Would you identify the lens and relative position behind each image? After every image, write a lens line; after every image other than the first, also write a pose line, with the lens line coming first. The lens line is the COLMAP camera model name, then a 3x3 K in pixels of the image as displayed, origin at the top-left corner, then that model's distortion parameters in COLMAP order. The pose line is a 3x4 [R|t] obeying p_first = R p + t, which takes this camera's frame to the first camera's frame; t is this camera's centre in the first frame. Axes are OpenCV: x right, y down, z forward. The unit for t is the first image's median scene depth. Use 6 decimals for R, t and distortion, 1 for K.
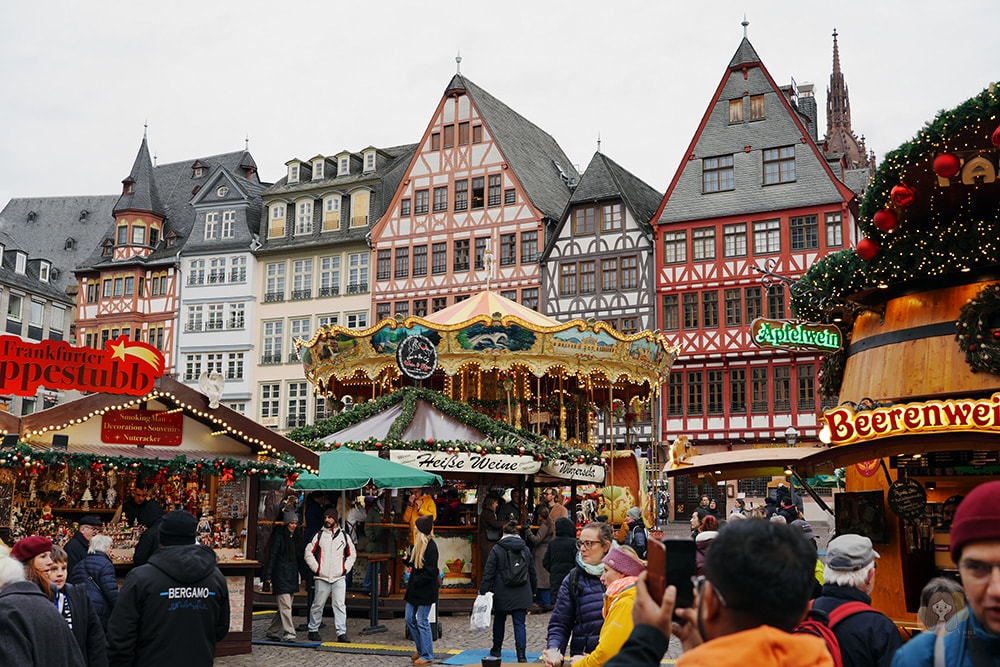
lens RADIAL K [[1110.5, 0, 500.0], [0, 1110.5, 324.2], [0, 0, 1]] dist [0.018285, 0.000000]
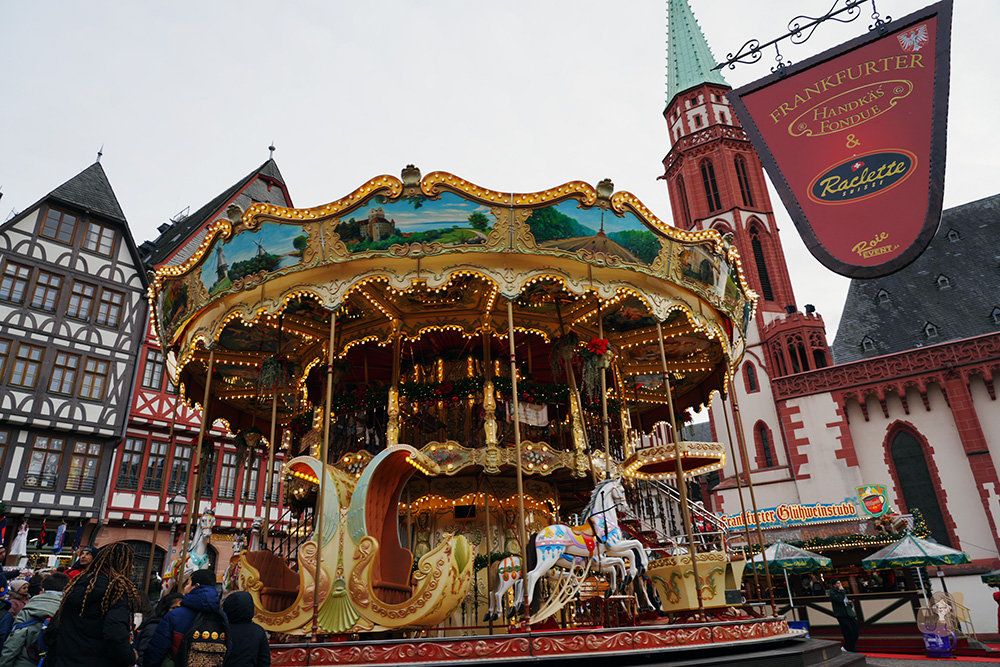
lens RADIAL K [[655.1, 0, 509.3], [0, 655.1, 337.7], [0, 0, 1]] dist [-0.010212, -0.001159]
pose [[0.243840, 0.373045, 0.895198, -0.235422], [-0.111698, 0.927720, -0.356173, 0.112682], [-0.963362, -0.013142, 0.267884, 0.567749]]
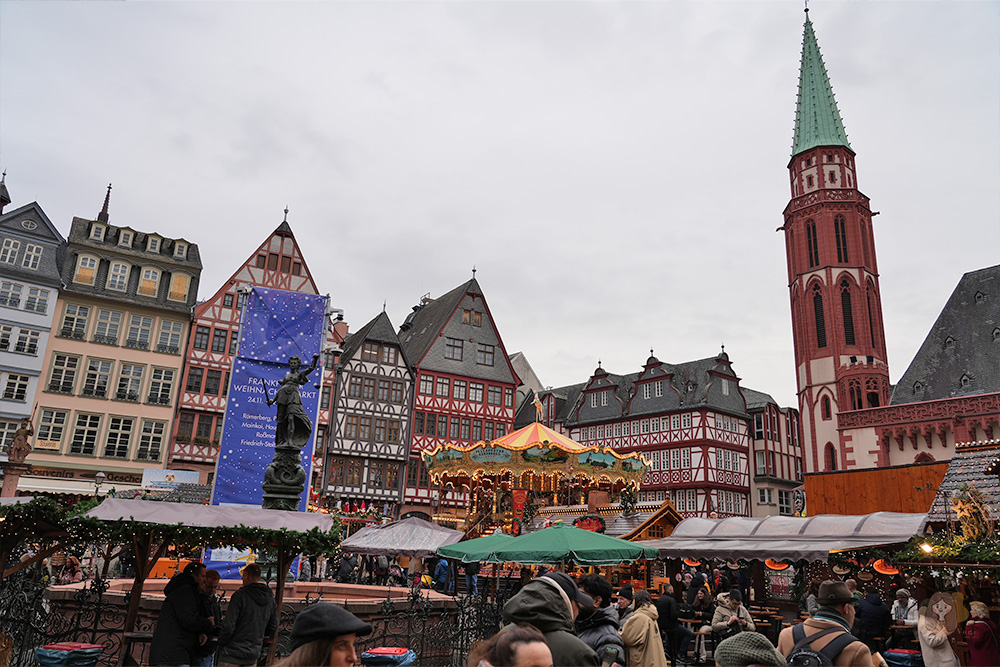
lens RADIAL K [[751.3, 0, 508.5], [0, 751.3, 341.2], [0, 0, 1]] dist [-0.009962, 0.011084]
pose [[0.564218, 0.252228, 0.786155, -0.648185], [-0.178200, 0.966952, -0.182341, 0.049484], [-0.806166, -0.037213, 0.590519, 0.229136]]
